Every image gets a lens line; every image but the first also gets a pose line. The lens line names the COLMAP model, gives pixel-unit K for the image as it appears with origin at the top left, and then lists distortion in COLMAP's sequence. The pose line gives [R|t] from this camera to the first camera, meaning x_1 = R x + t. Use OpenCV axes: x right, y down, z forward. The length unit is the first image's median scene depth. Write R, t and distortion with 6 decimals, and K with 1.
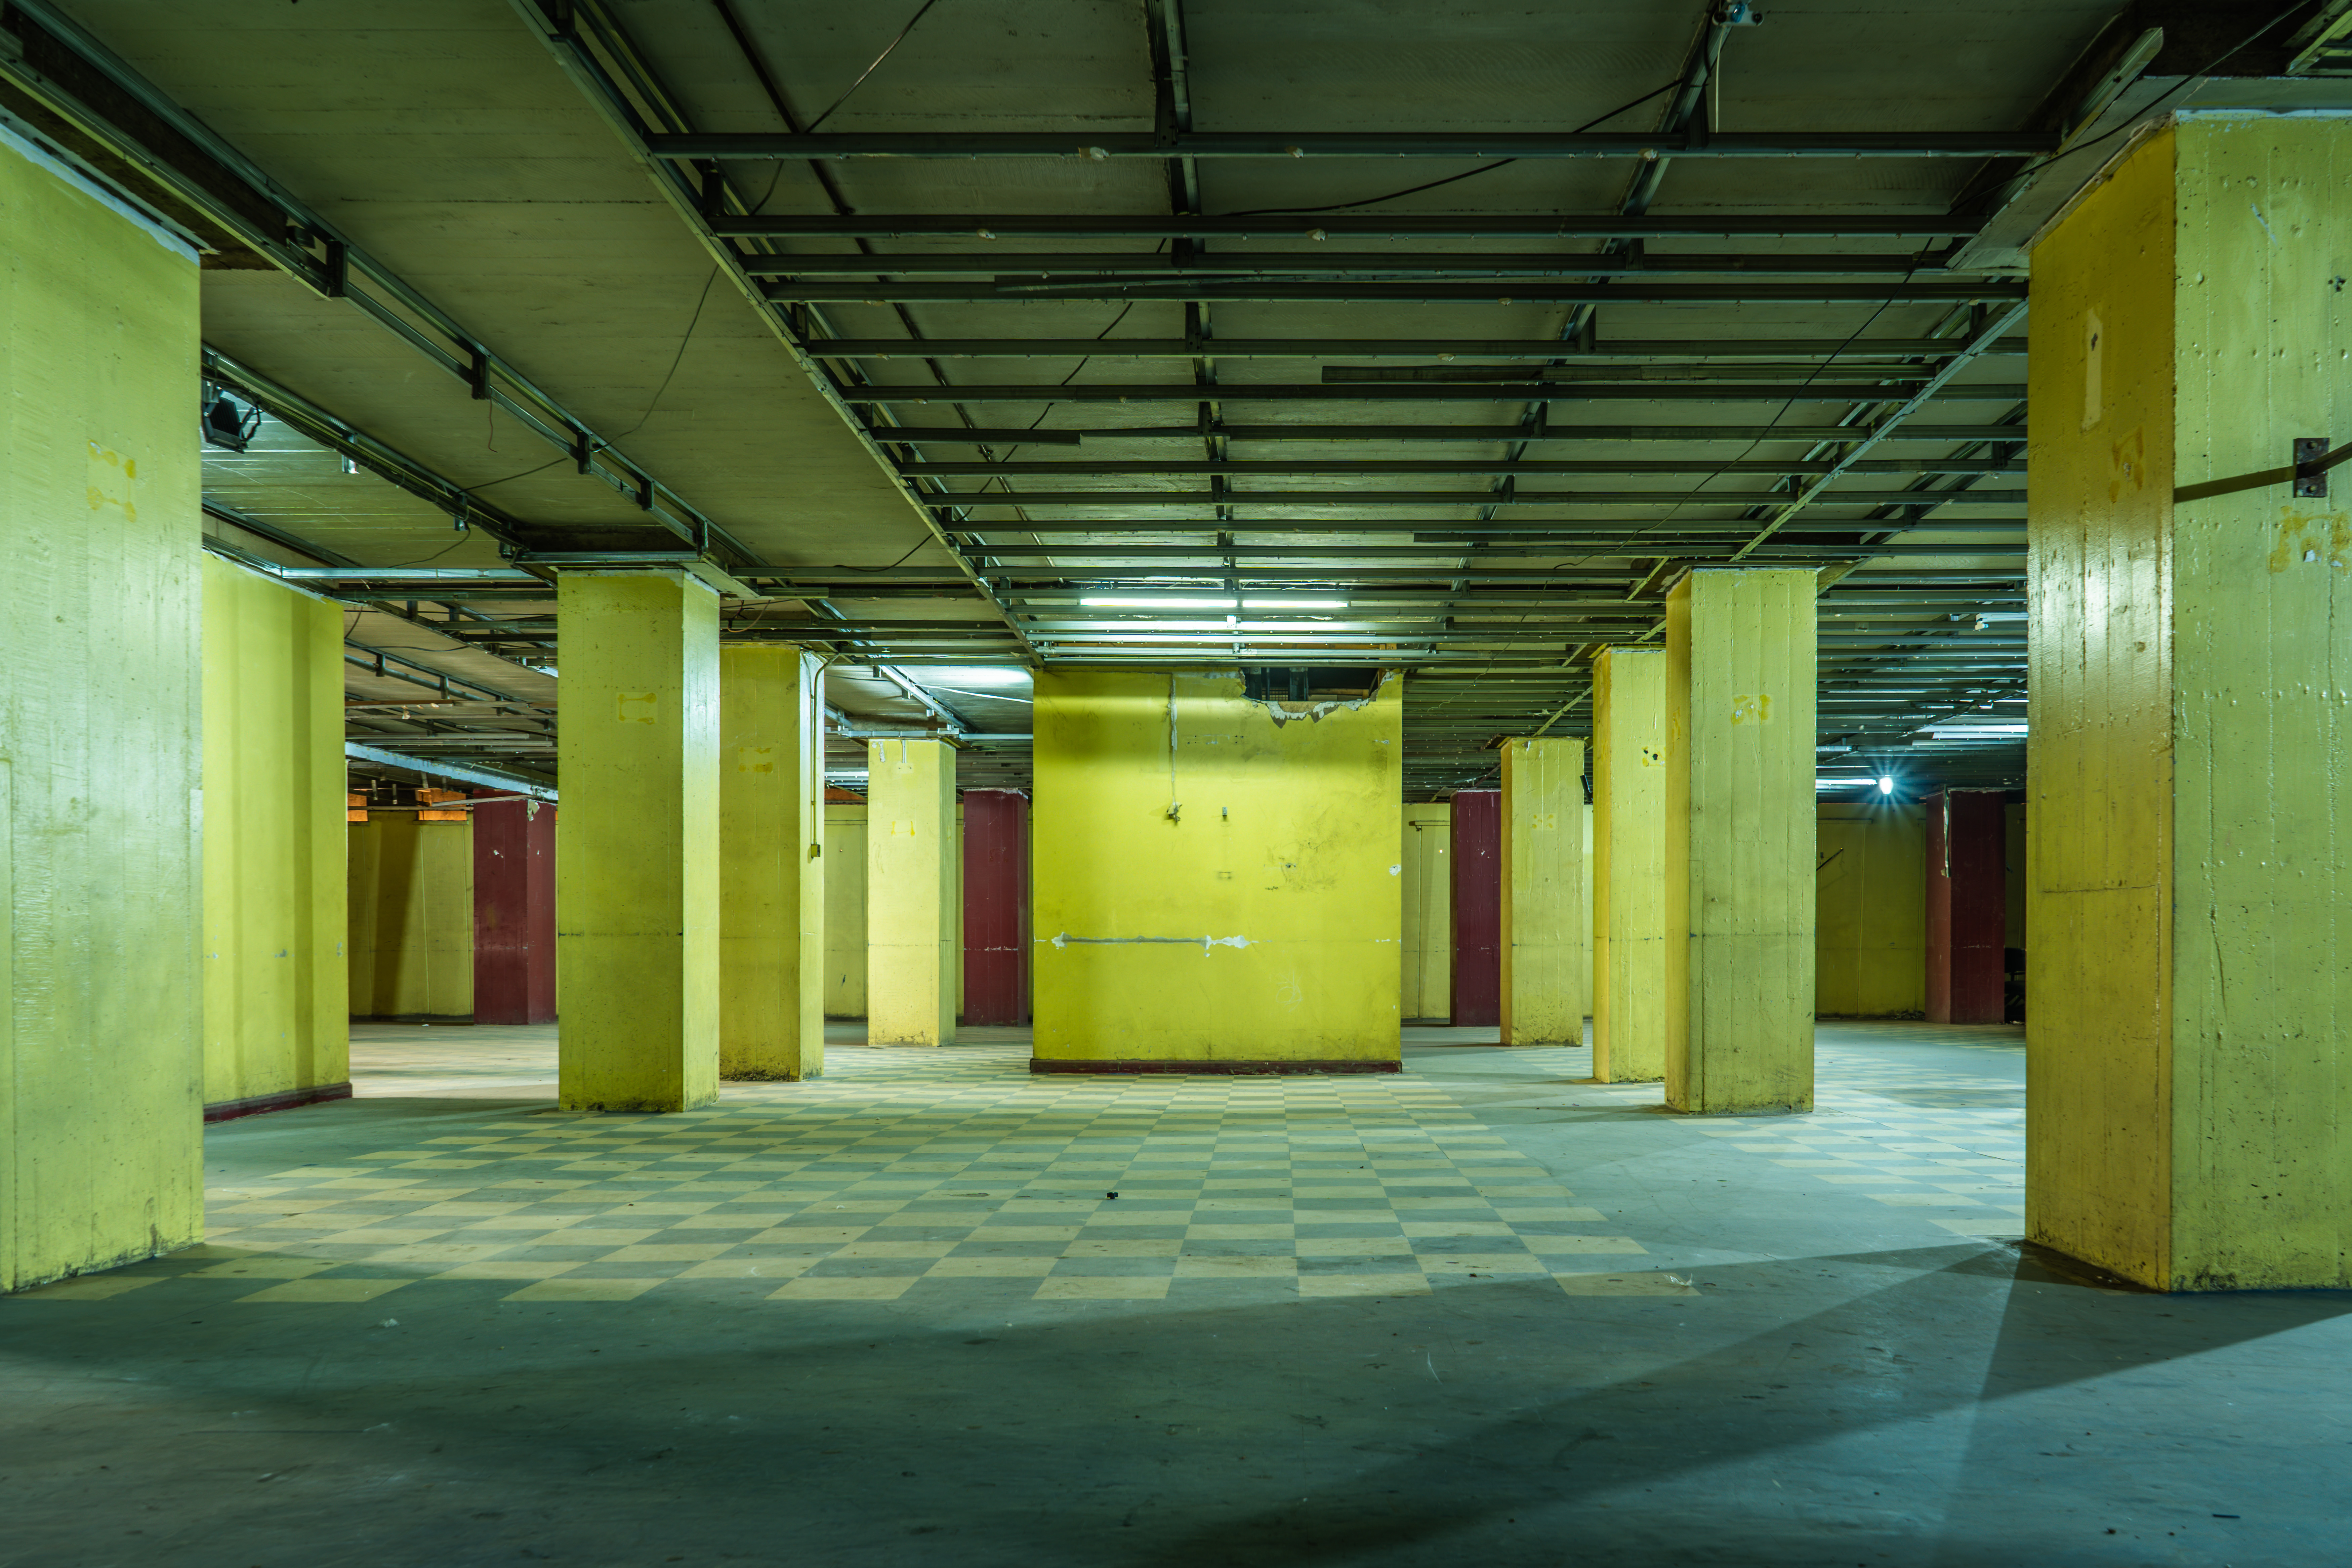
lens RADIAL K [[1916.4, 0, 1265.7], [0, 1916.4, 979.6], [0, 0, 1]] dist [0.002155, -0.001355]
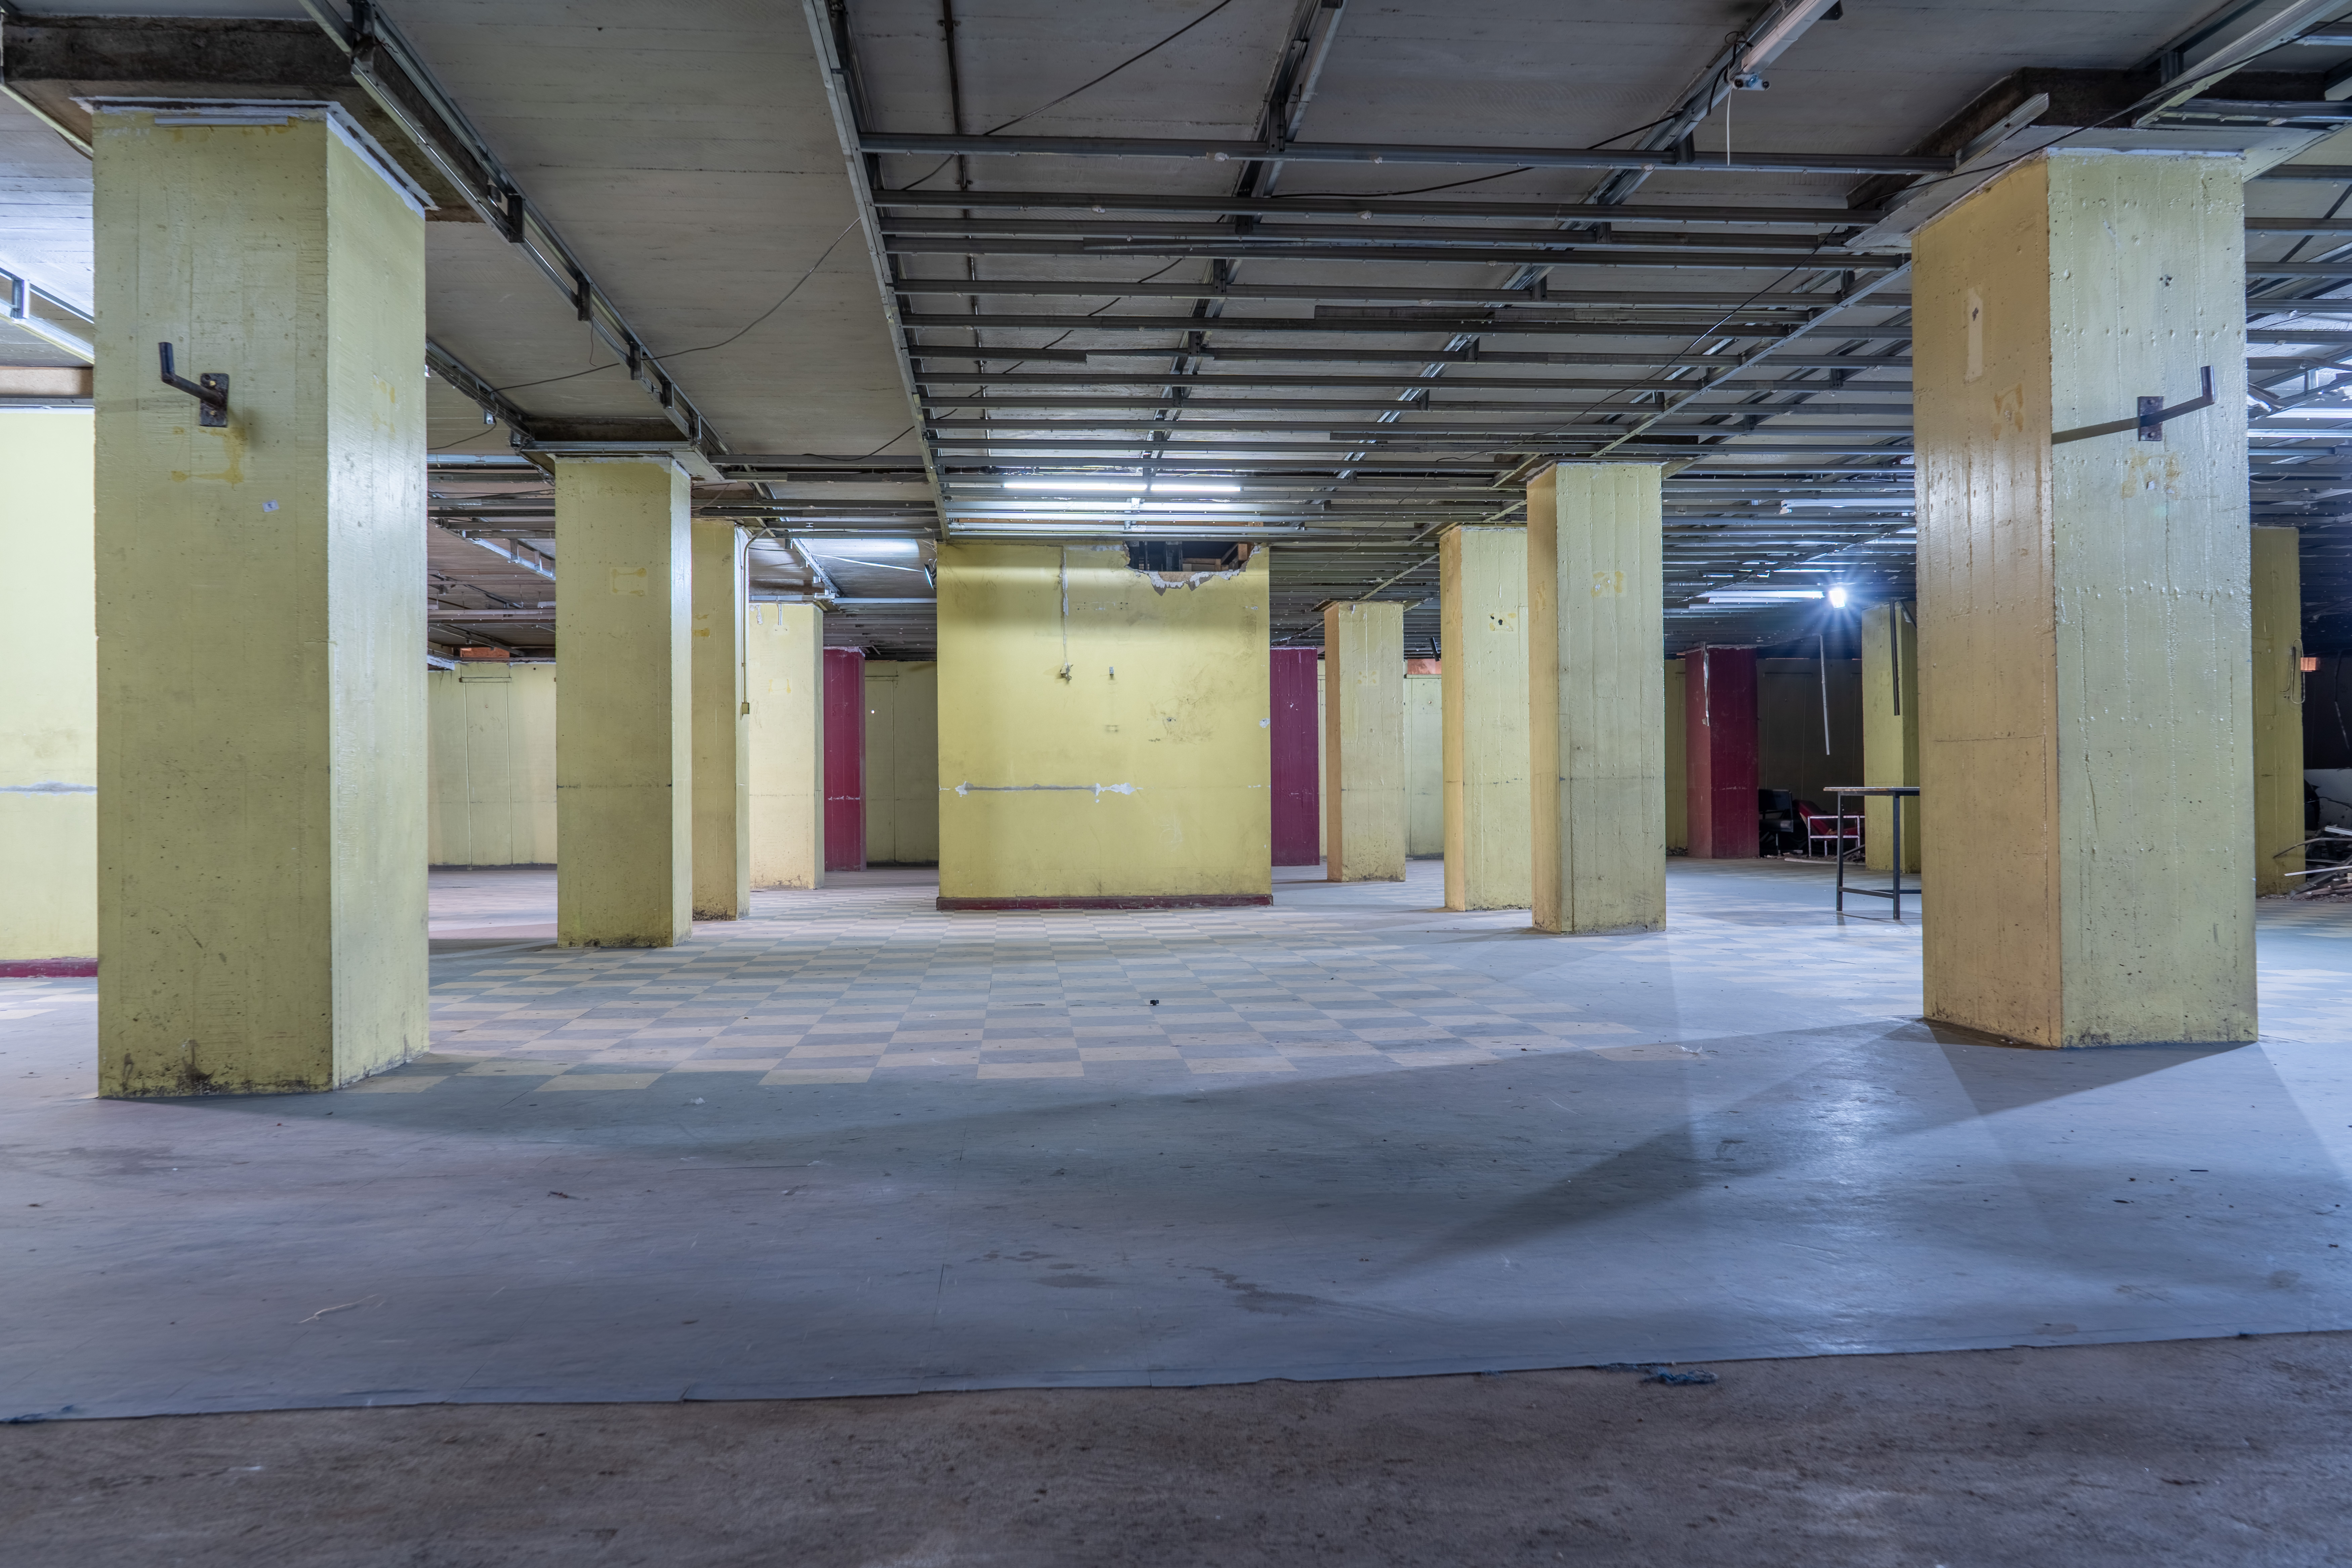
lens RADIAL K [[1865.0, 0, 1176.0], [0, 1865.0, 784.0], [0, 0, 1]] dist [0.002279, -0.004257]
pose [[0.995699, -0.008625, 0.092250, -0.114342], [0.010737, 0.999691, -0.022427, 0.002657], [-0.092028, 0.023321, 0.995483, -0.098645]]
